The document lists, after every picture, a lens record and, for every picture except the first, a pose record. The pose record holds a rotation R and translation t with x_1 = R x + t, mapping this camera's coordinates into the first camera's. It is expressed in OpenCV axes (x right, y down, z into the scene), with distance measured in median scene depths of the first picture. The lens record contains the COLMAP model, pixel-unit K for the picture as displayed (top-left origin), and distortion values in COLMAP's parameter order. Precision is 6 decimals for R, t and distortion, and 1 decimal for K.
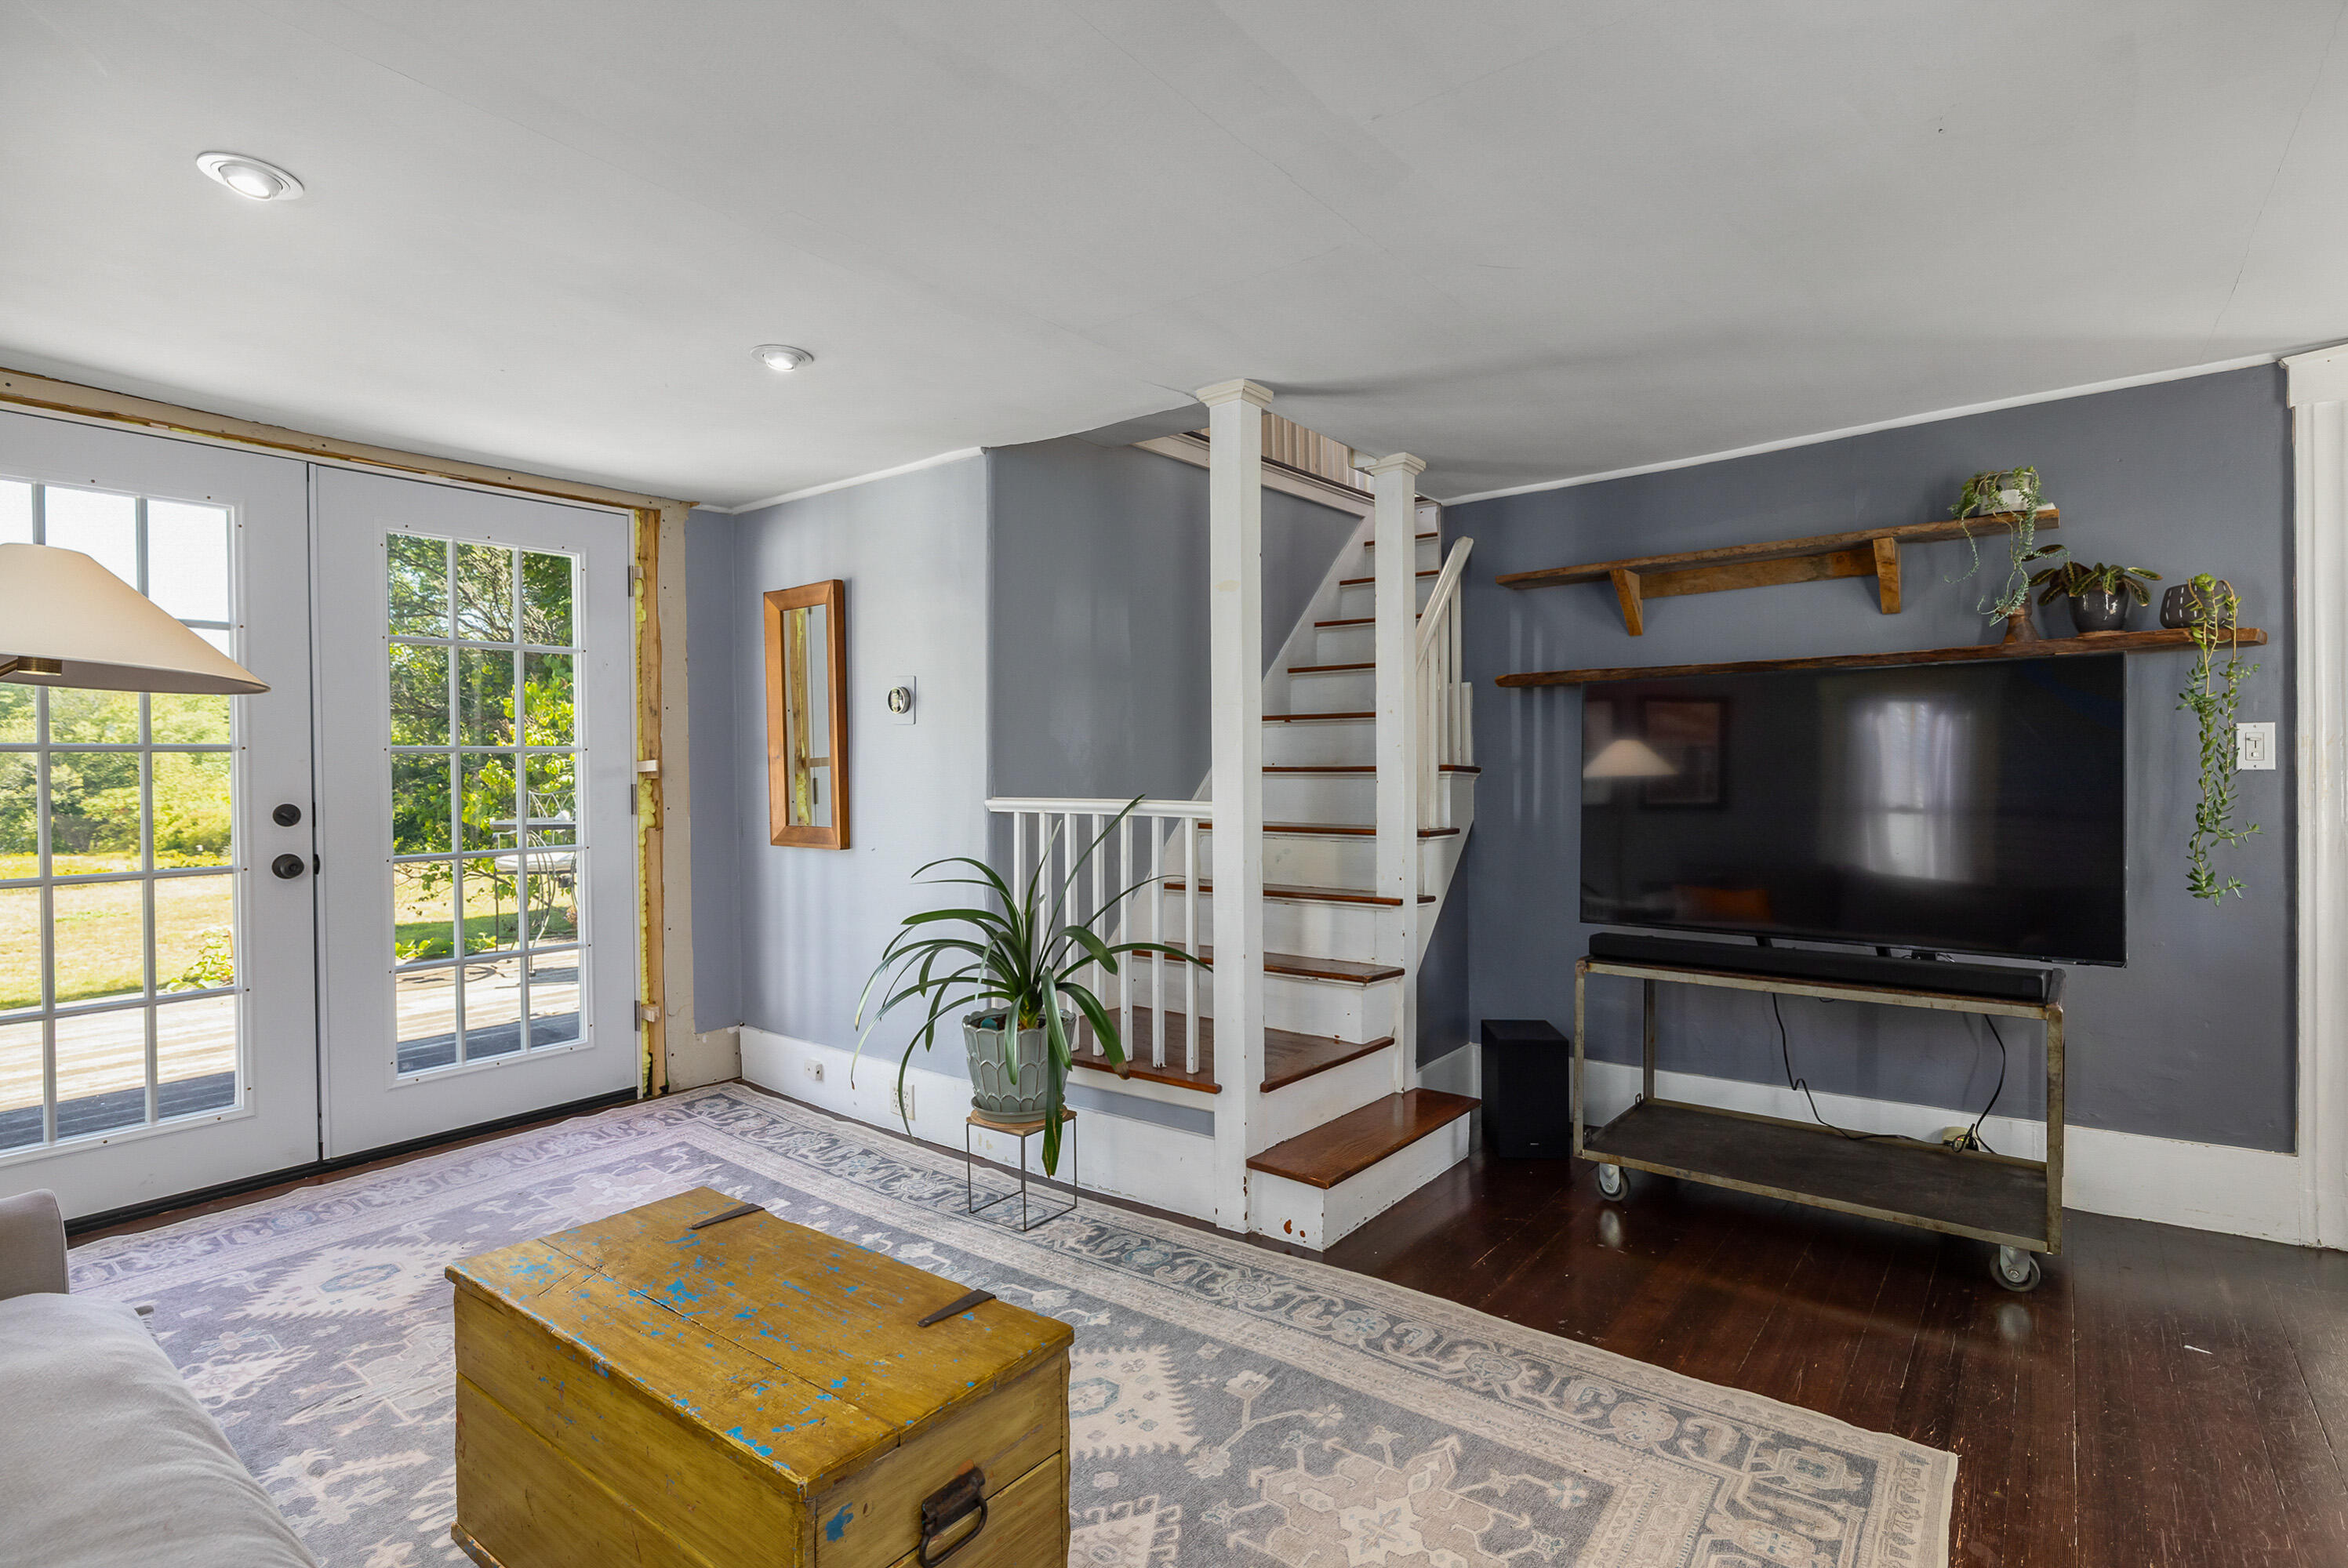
lens RADIAL K [[1122.8, 0, 1173.9], [0, 1122.8, 779.8], [0, 0, 1]] dist [-0.000709, 0.000587]
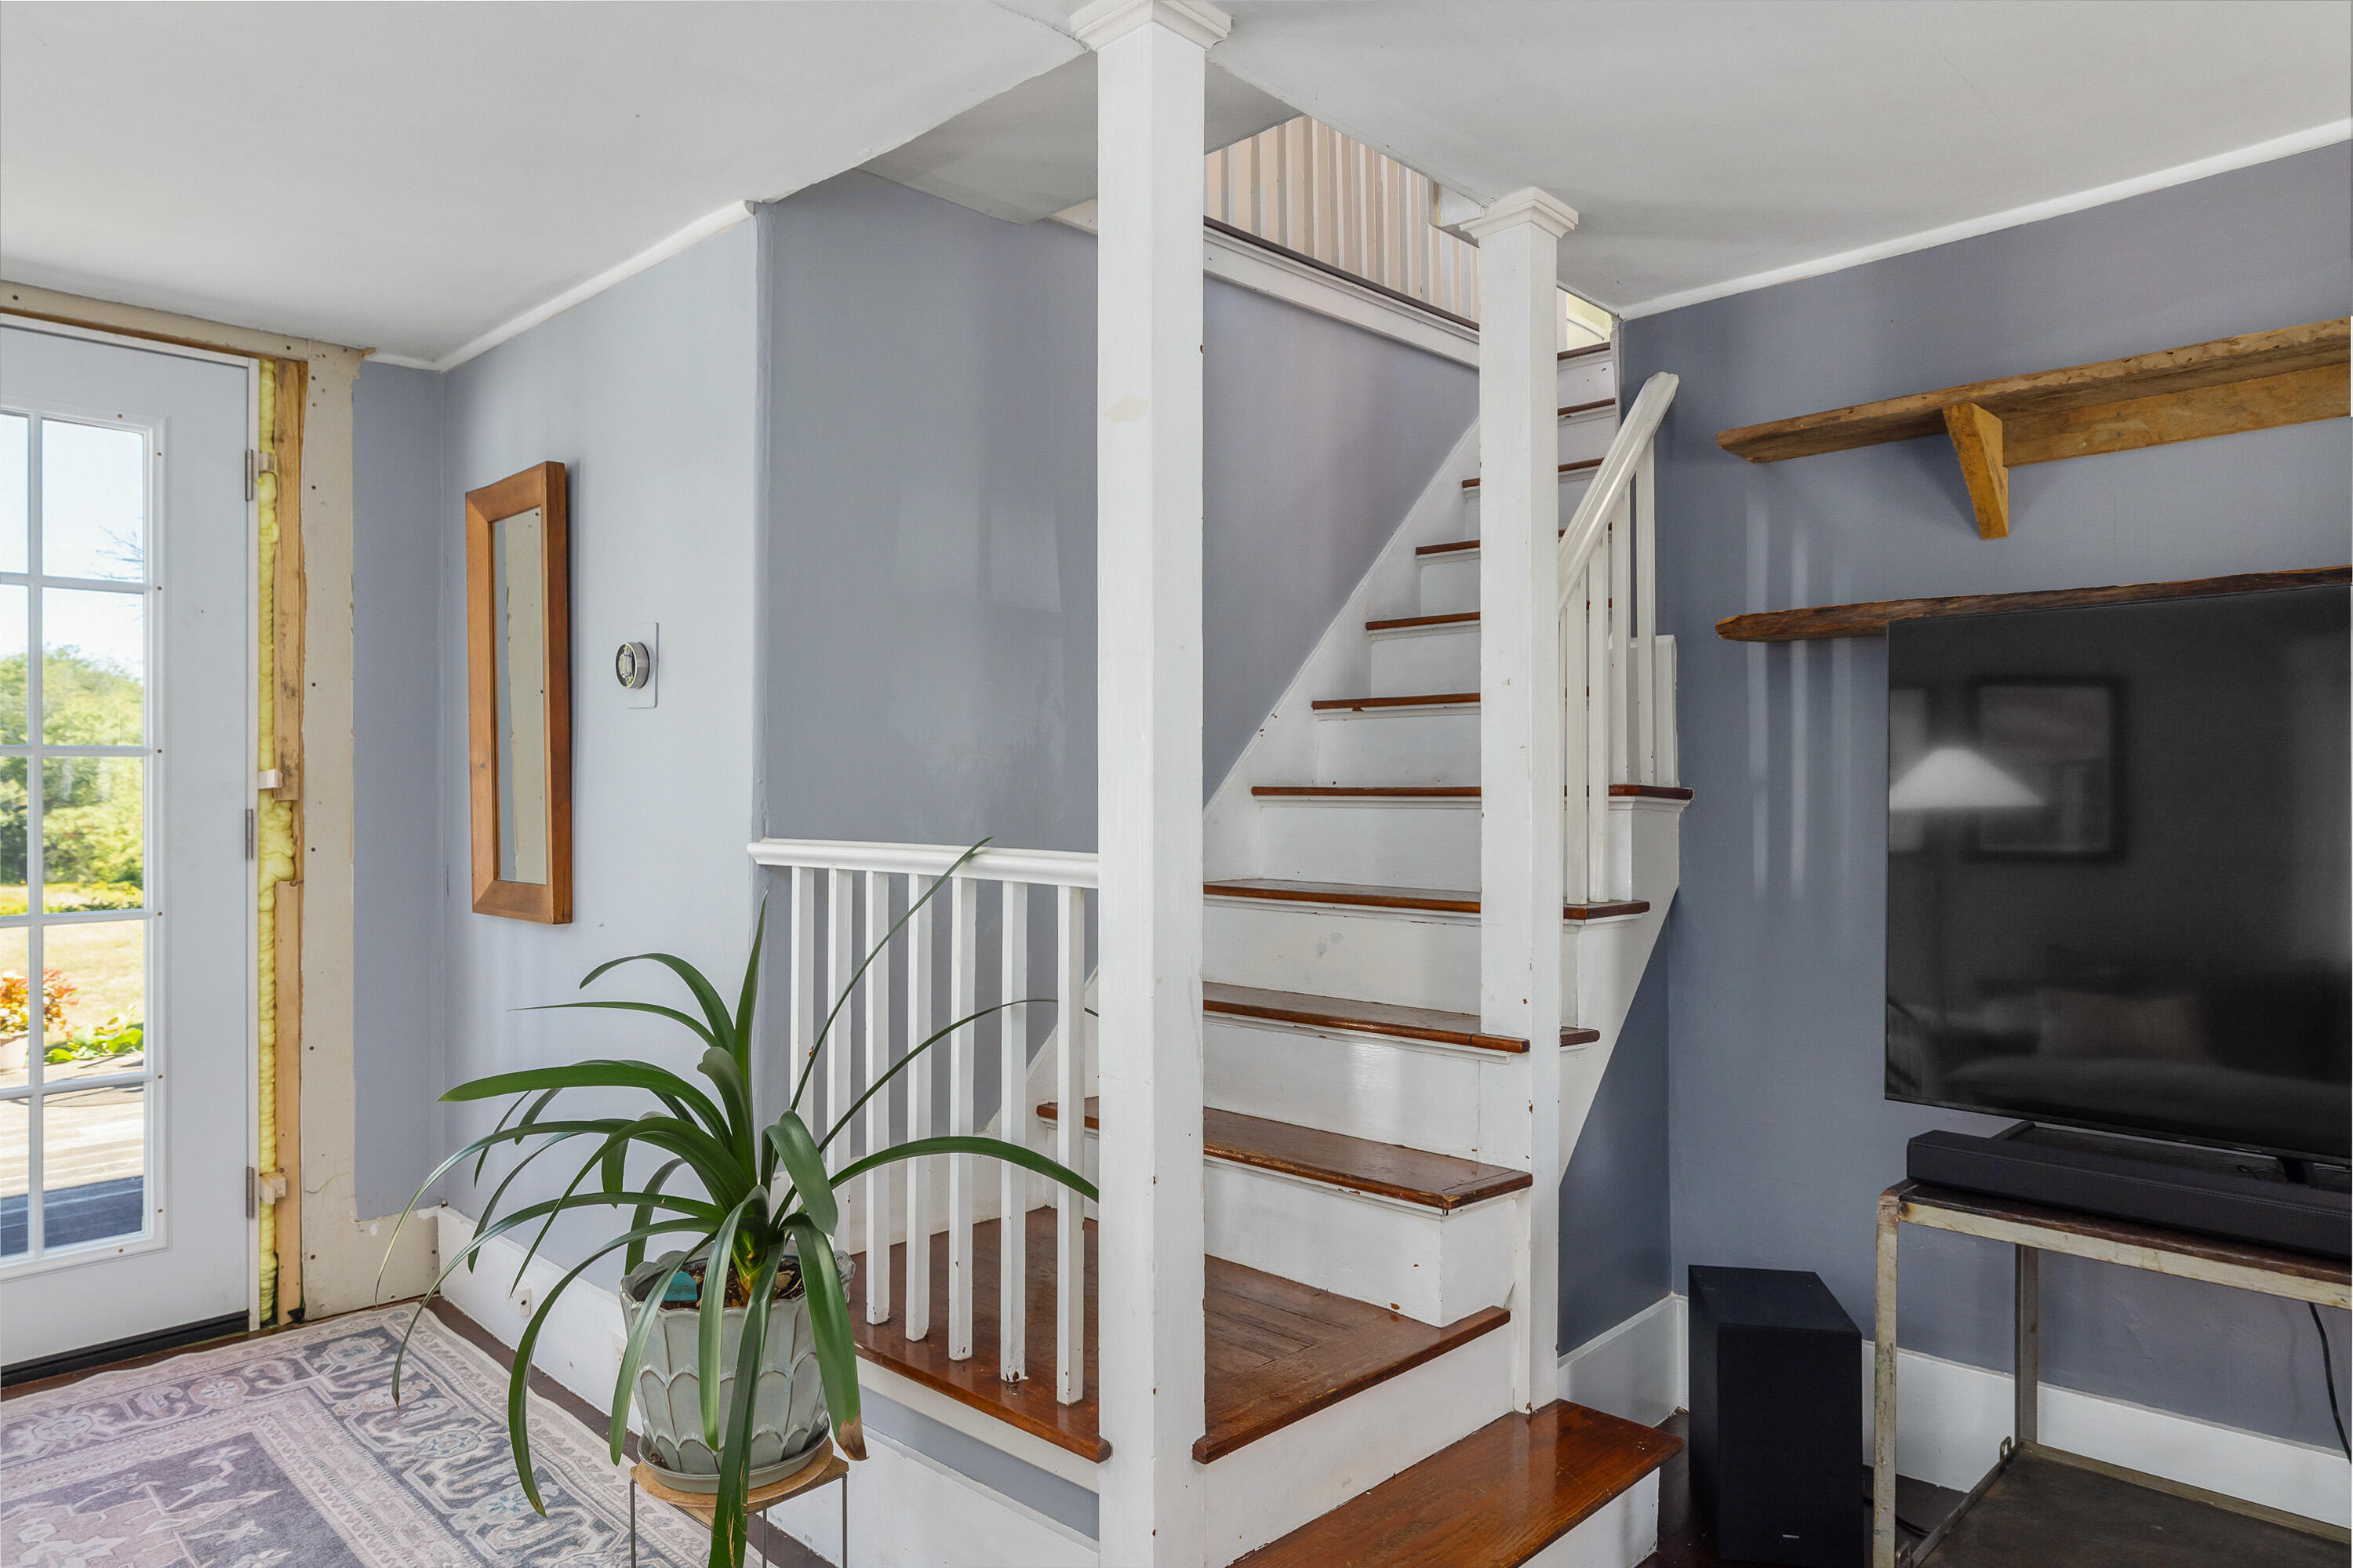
lens RADIAL K [[1448.7, 0, 1167.5], [0, 1448.7, 780.8], [0, 0, 1]] dist [-0.004988, 0.003530]
pose [[0.994492, 0.005012, -0.104689, 0.111052], [-0.006871, 0.999825, -0.017403, -0.001430], [0.104583, 0.018026, 0.994353, 0.324884]]
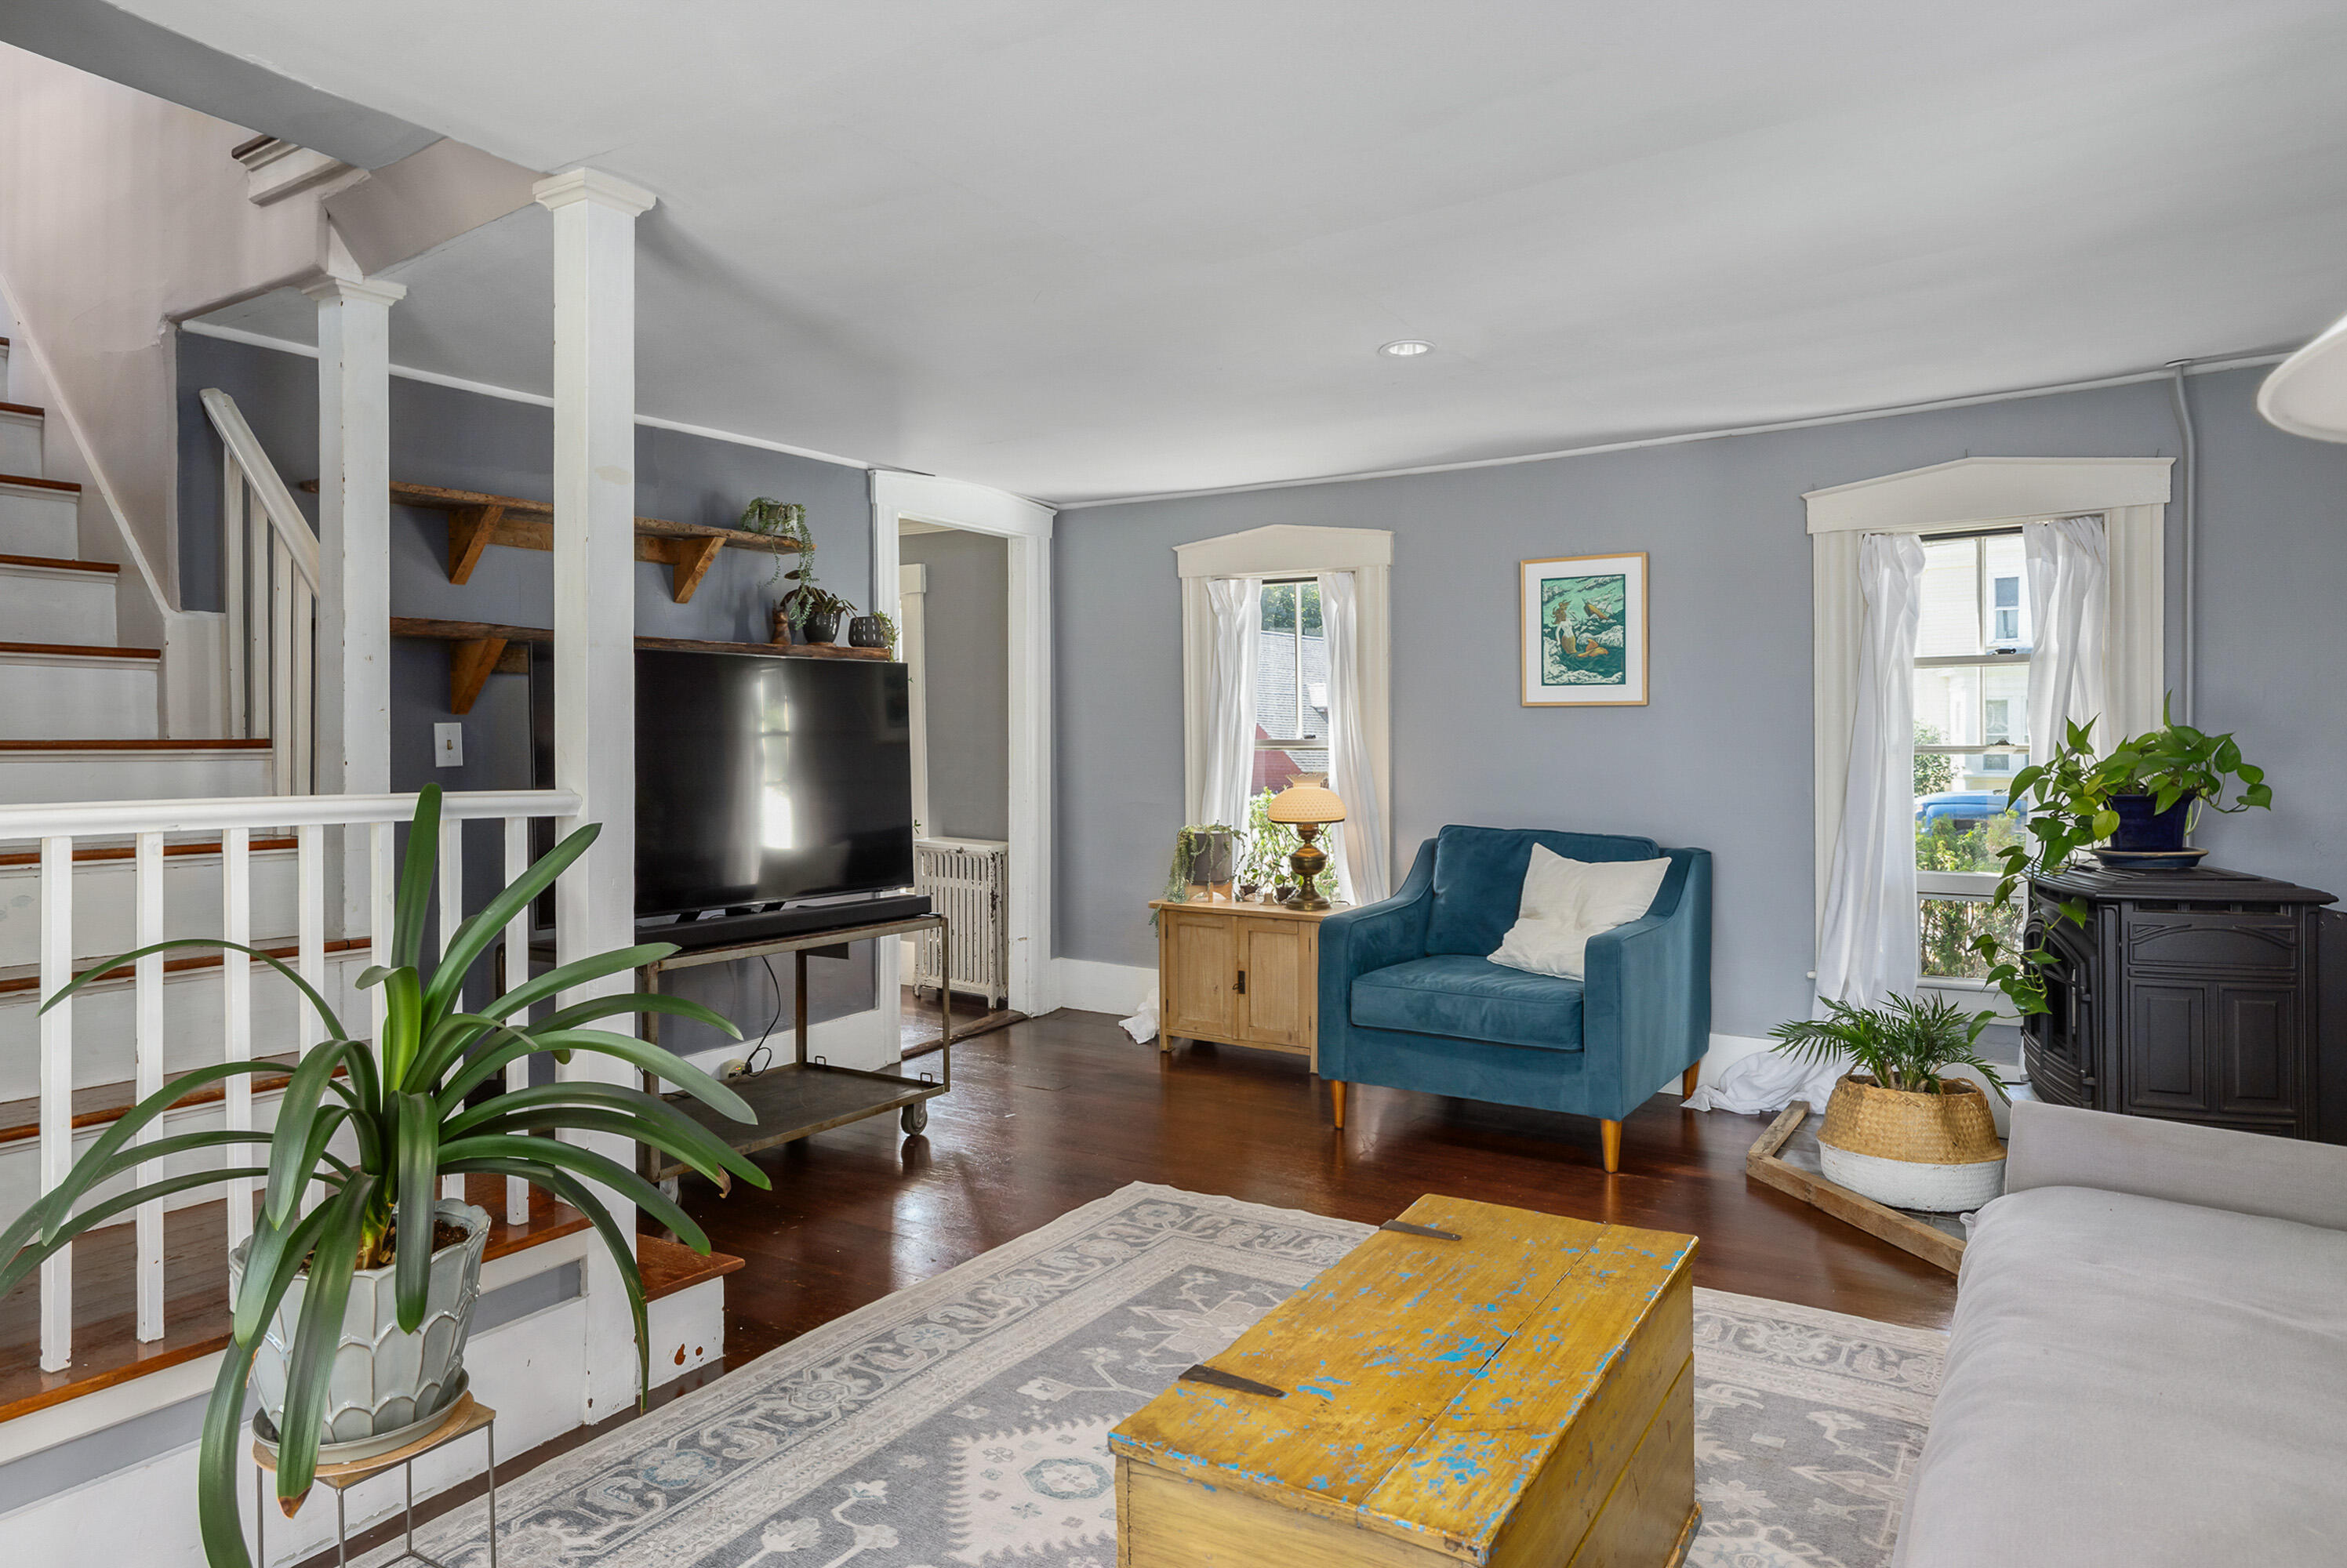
lens RADIAL K [[1393.5, 0, 1160.1], [0, 1393.5, 763.4], [0, 0, 1]] dist [-0.013417, 0.005266]
pose [[-0.074628, -0.005615, 0.997196, -0.709957], [0.014365, 0.999874, 0.006705, 0.003094], [-0.997108, 0.014825, -0.074538, 0.631527]]
